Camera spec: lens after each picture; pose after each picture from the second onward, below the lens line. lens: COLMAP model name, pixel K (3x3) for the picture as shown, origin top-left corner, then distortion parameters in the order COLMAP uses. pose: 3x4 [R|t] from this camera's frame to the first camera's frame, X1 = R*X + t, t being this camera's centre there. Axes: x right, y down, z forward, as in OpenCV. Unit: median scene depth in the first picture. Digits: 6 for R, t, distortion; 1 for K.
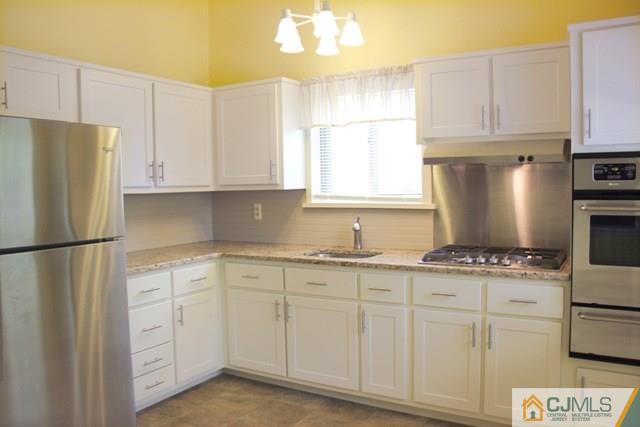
lens RADIAL K [[536.1, 0, 321.6], [0, 536.1, 214.6], [0, 0, 1]] dist [-0.168920, 0.158675]
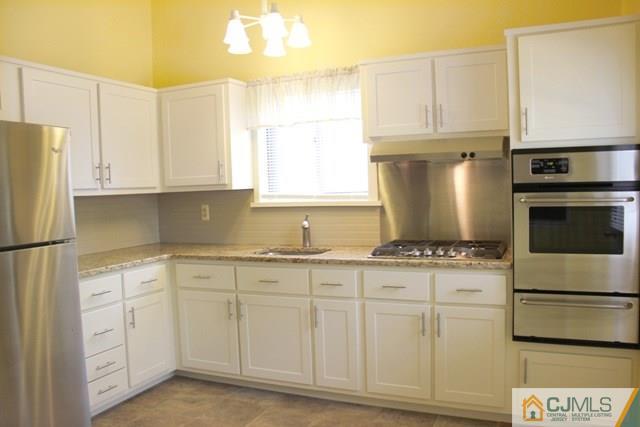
lens RADIAL K [[536.1, 0, 321.6], [0, 536.1, 214.6], [0, 0, 1]] dist [-0.168920, 0.158675]
pose [[0.992985, -0.021248, 0.116313, -0.025203], [0.021850, 0.999754, -0.003905, 0.009250], [-0.116201, 0.006419, 0.993205, -0.019181]]
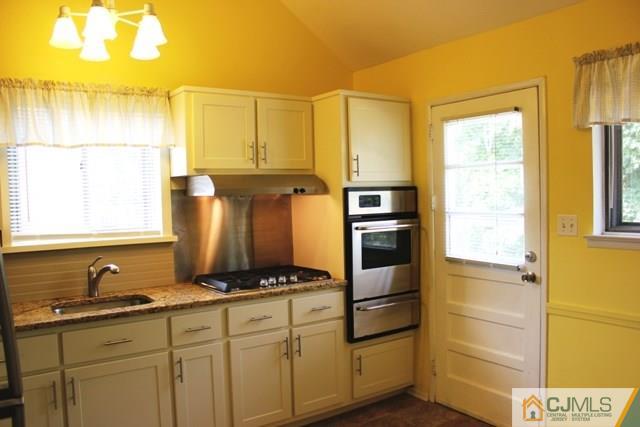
lens RADIAL K [[536.1, 0, 321.6], [0, 536.1, 214.6], [0, 0, 1]] dist [-0.168920, 0.158675]
pose [[0.419512, -0.026884, 0.907352, -0.603875], [0.075937, 0.997097, -0.005566, -0.036366], [-0.904568, 0.071236, 0.420335, 0.386924]]
